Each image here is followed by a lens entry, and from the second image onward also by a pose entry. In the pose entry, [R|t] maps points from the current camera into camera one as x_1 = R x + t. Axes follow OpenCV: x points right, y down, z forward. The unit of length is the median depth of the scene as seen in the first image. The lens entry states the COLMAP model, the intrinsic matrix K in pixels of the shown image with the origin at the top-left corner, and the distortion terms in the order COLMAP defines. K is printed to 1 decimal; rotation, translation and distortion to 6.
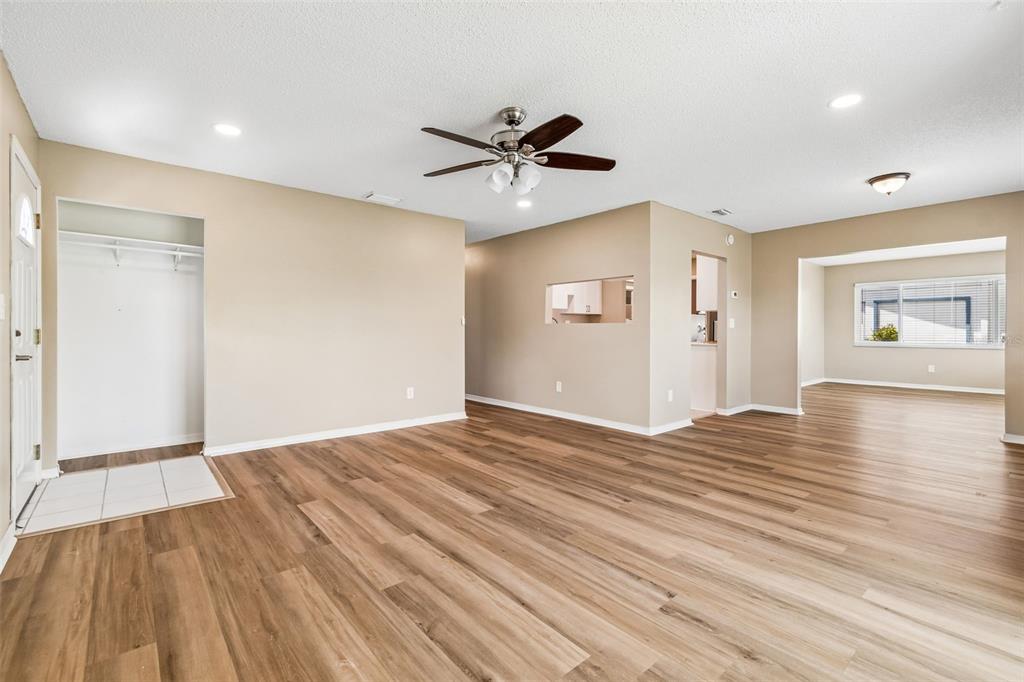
lens RADIAL K [[451.1, 0, 511.3], [0, 451.1, 337.3], [0, 0, 1]] dist [0.002168, -0.000248]
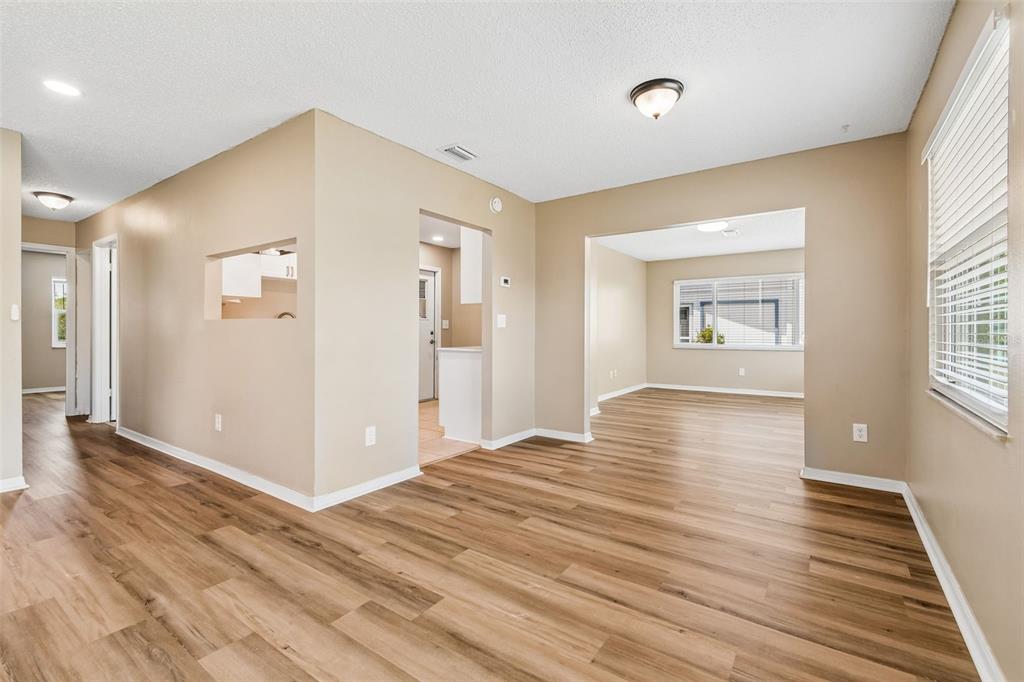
lens RADIAL K [[451.1, 0, 511.3], [0, 451.1, 337.3], [0, 0, 1]] dist [0.002168, -0.000248]
pose [[0.968245, -0.003267, 0.249984, 0.512454], [0.004193, 0.999986, -0.003172, -0.004050], [-0.249970, 0.004119, 0.968245, 0.466562]]
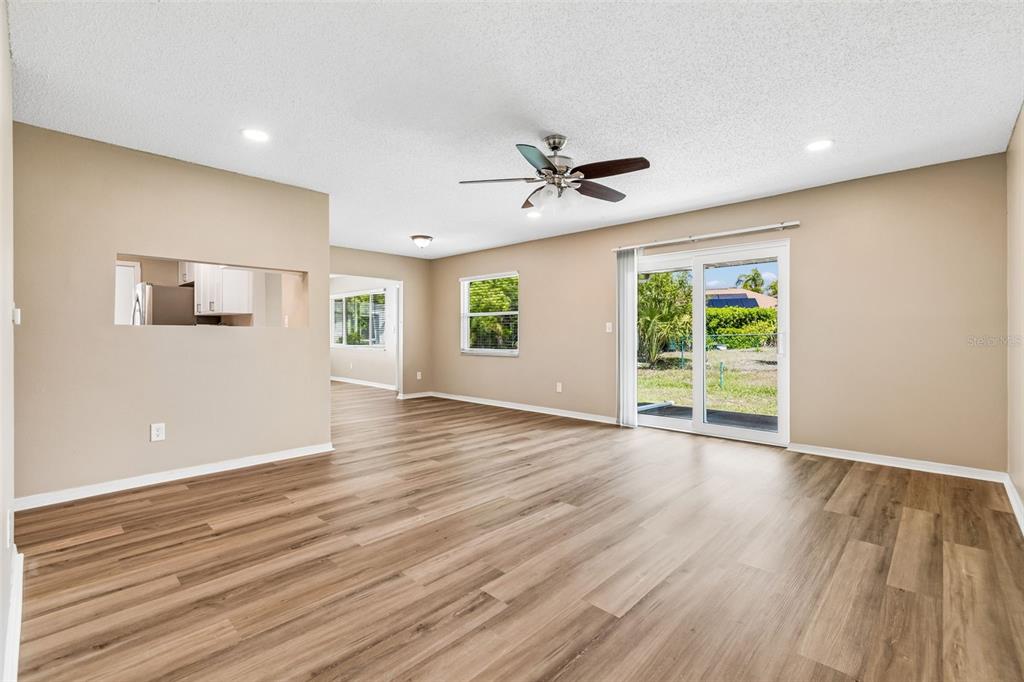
lens RADIAL K [[451.1, 0, 511.3], [0, 451.1, 337.3], [0, 0, 1]] dist [0.002168, -0.000248]
pose [[-0.095150, -0.009653, 0.995416, -0.811999], [0.017795, 0.999777, 0.011397, -0.021500], [-0.995304, 0.018798, -0.094957, 0.901447]]
